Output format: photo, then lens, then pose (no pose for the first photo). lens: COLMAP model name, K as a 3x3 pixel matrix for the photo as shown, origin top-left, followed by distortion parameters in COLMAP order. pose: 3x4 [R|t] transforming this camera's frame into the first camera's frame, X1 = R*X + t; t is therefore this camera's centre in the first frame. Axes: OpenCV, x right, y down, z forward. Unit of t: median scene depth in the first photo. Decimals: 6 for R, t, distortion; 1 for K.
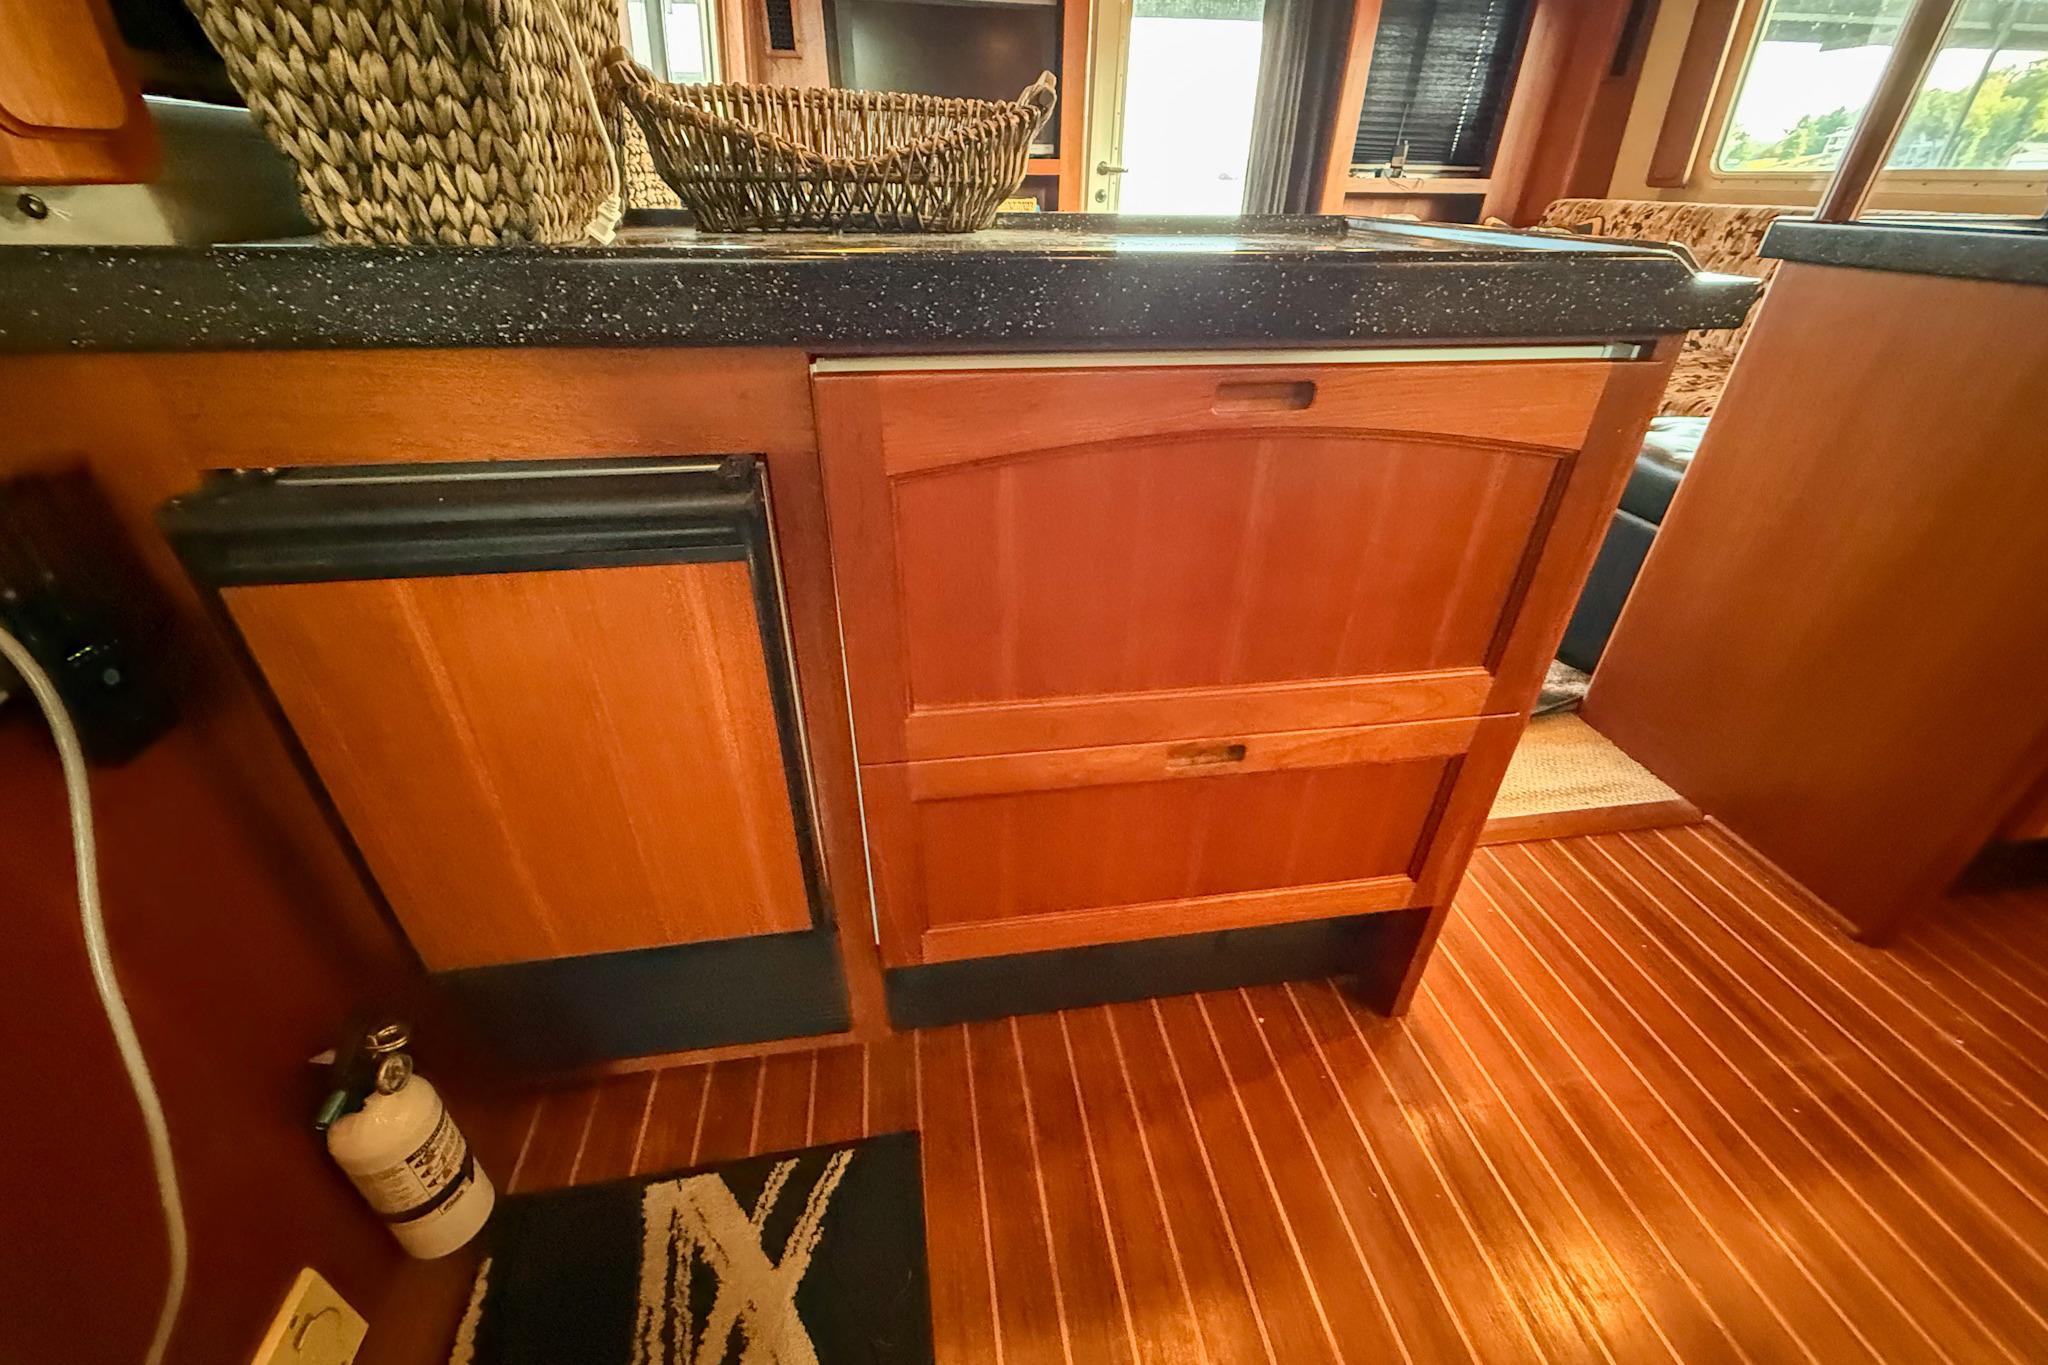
lens RADIAL K [[825.1, 0, 1024.2], [0, 825.1, 684.7], [0, 0, 1]] dist [-0.003605, -0.000172]
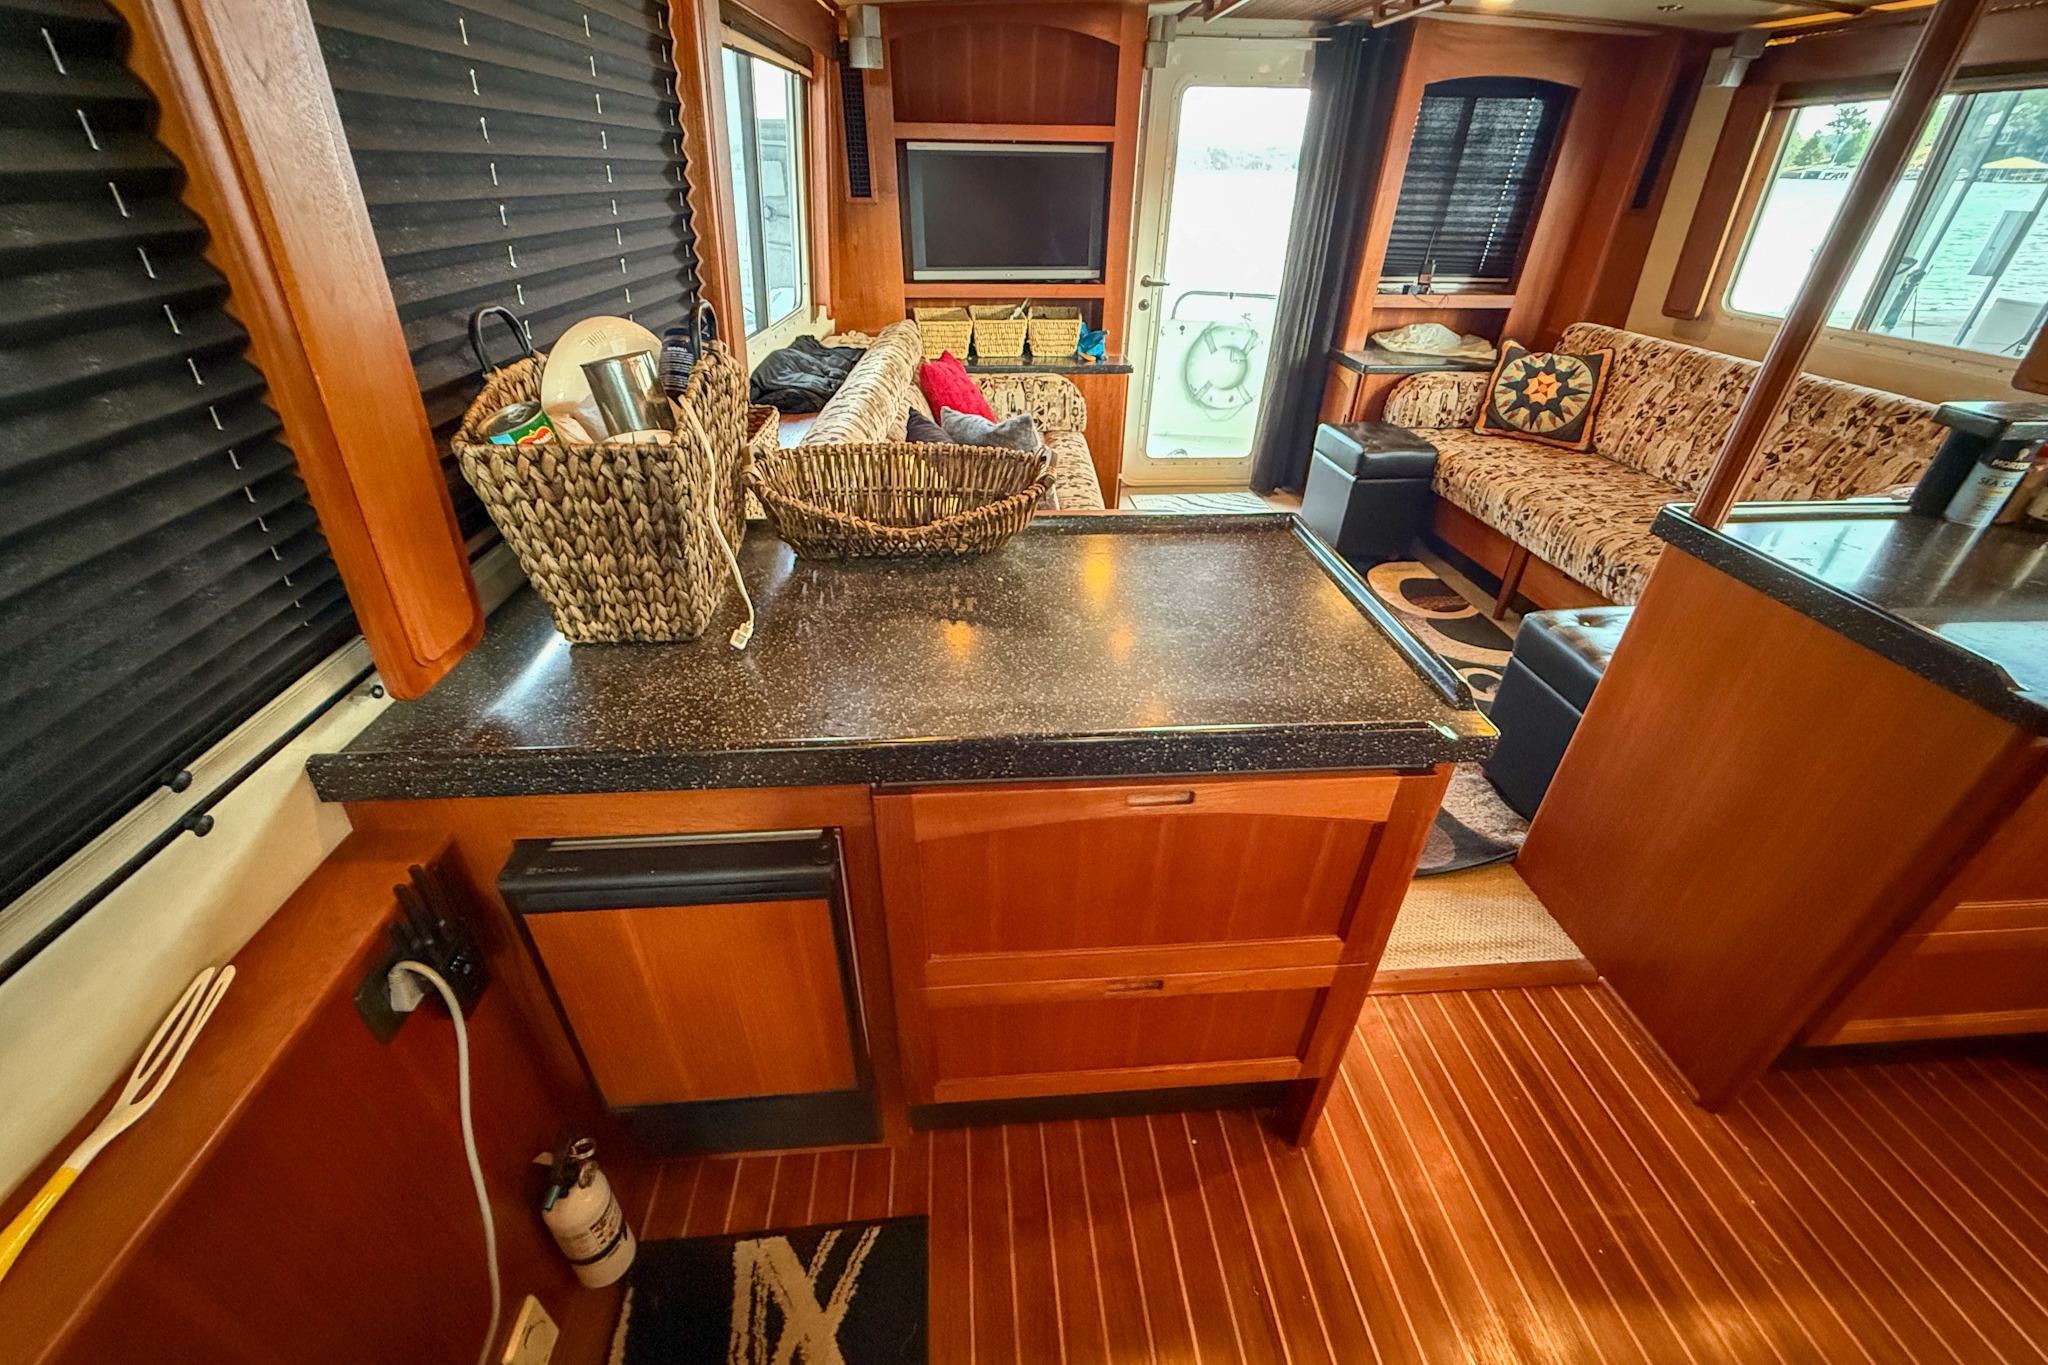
lens RADIAL K [[825.1, 0, 1021.5], [0, 825.1, 681.6], [0, 0, 1]] dist [-0.003605, -0.000172]
pose [[0.997144, 0.041560, -0.063063, 0.083097], [-0.041023, 0.999110, 0.009785, -0.397143], [0.063414, -0.007170, 0.997962, -0.383842]]
